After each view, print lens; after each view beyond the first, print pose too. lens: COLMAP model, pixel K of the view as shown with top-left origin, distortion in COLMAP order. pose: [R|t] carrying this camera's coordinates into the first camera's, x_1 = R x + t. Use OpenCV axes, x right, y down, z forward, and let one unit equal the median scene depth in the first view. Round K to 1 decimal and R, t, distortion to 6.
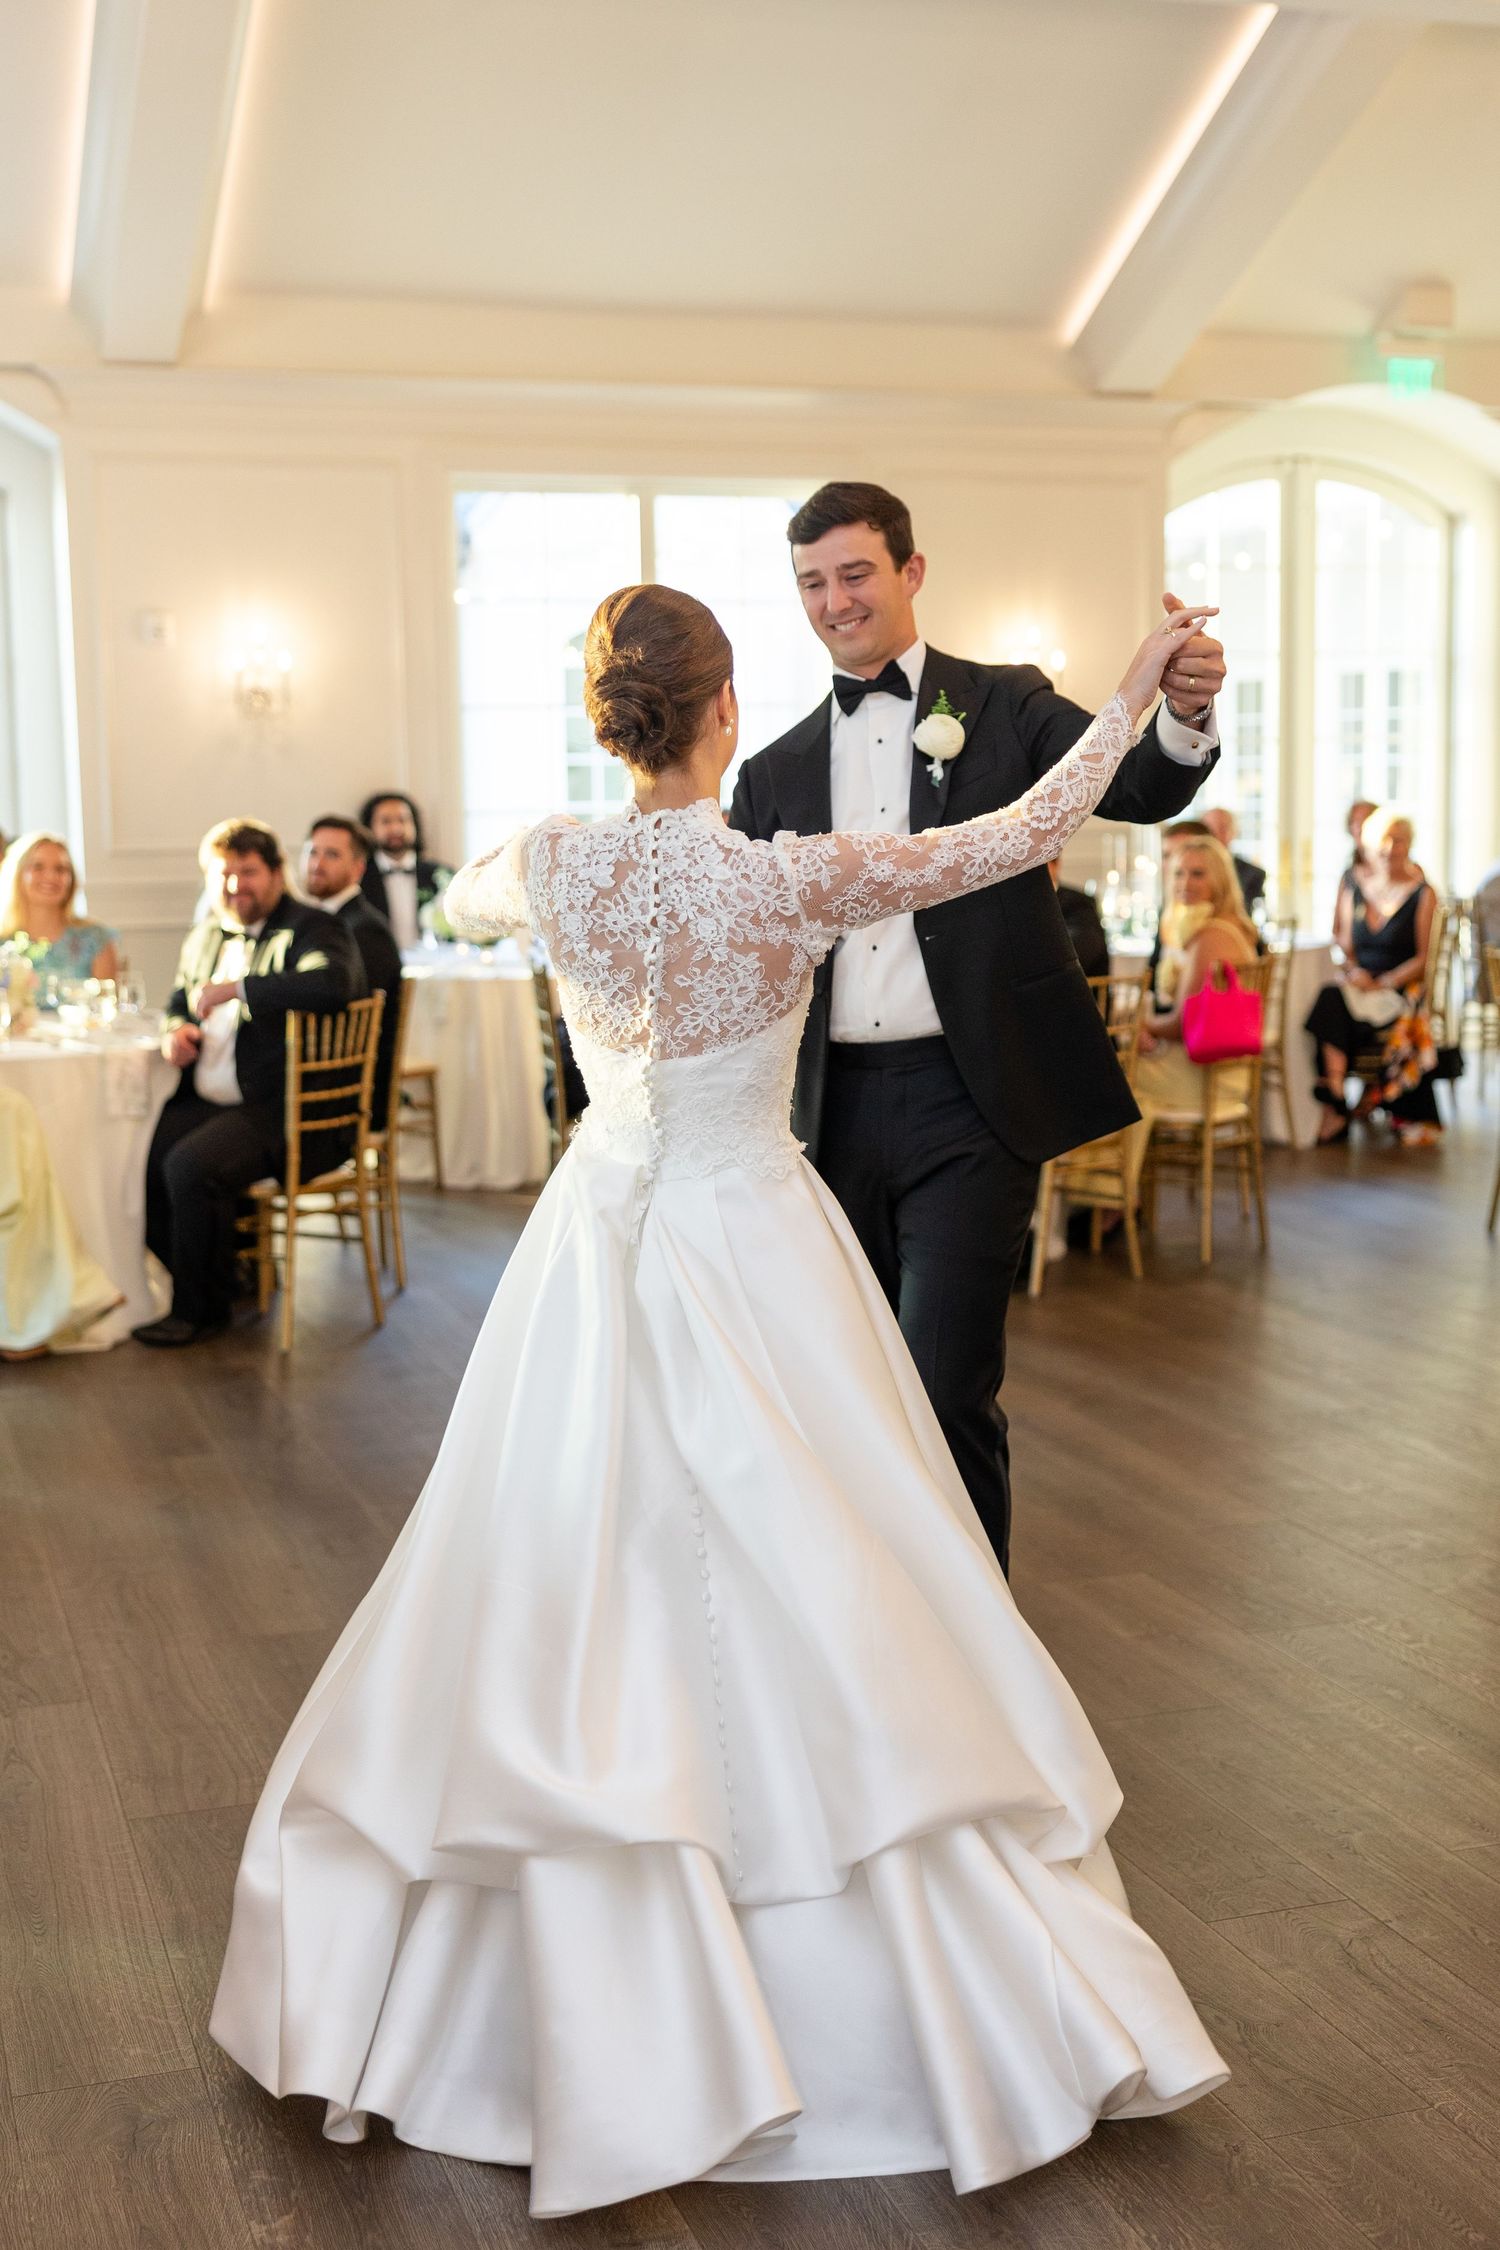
lens RADIAL K [[2849.2, 0, 764.0], [0, 2849.2, 1124.4], [0, 0, 1]] dist [-0.042031, 0.000000]
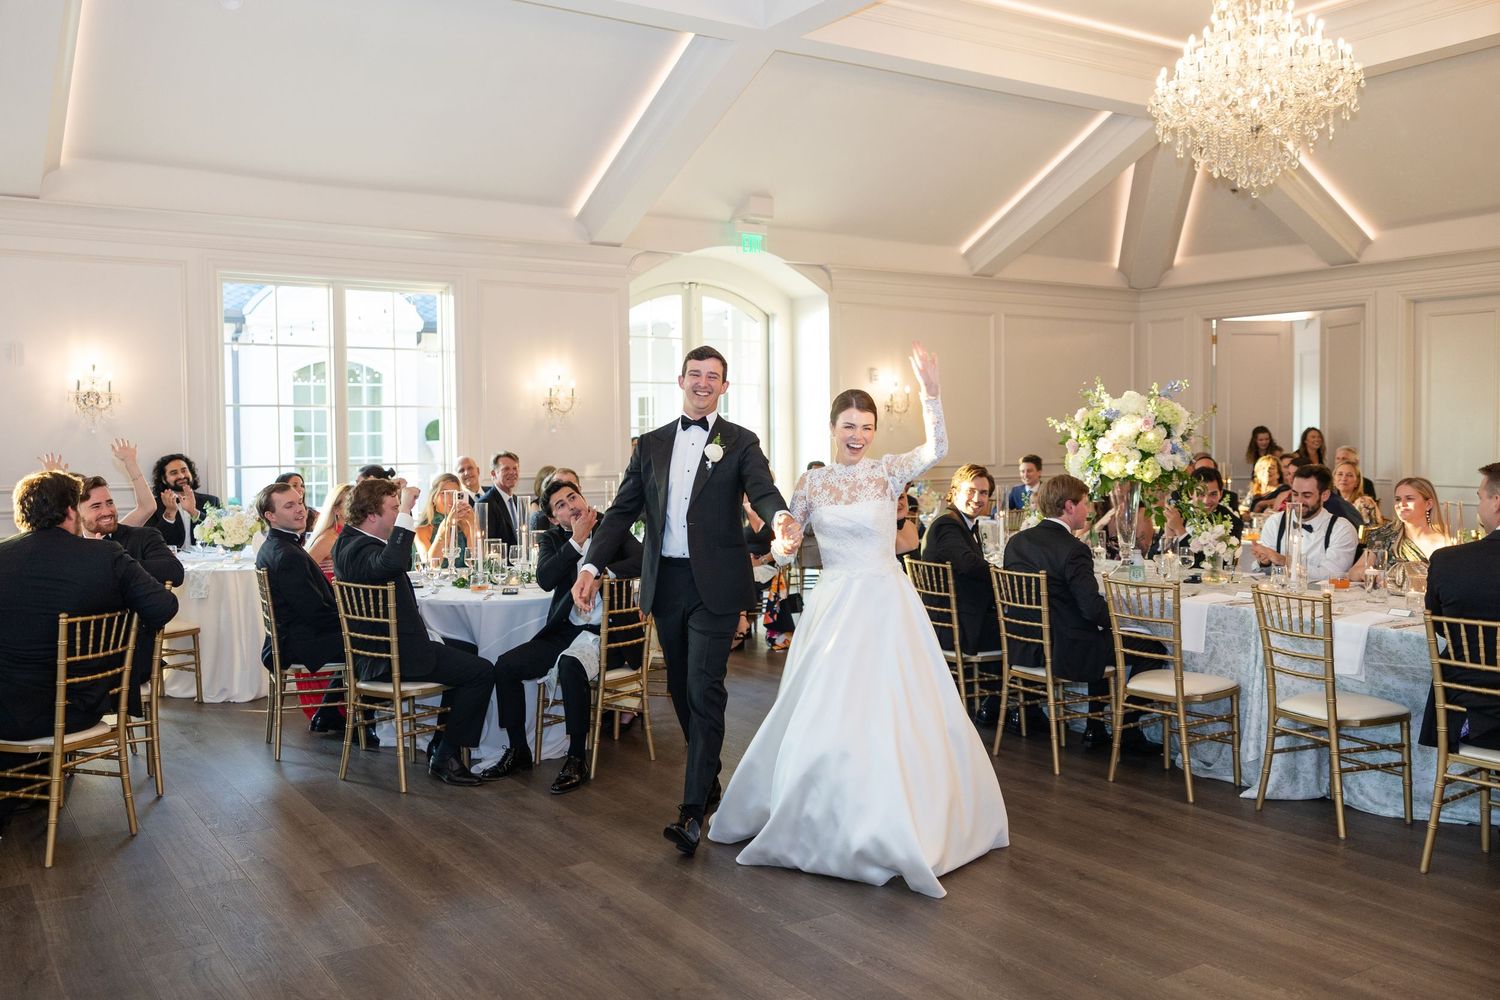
lens RADIAL K [[1200.7, 0, 708.4], [0, 1200.7, 464.5], [0, 0, 1]] dist [0.006333, -0.009839]
pose [[0.967623, 0.000574, 0.252399, -0.008771], [0.024809, 0.994939, -0.097374, -0.037741], [-0.251178, 0.100483, 0.962711, 0.264726]]
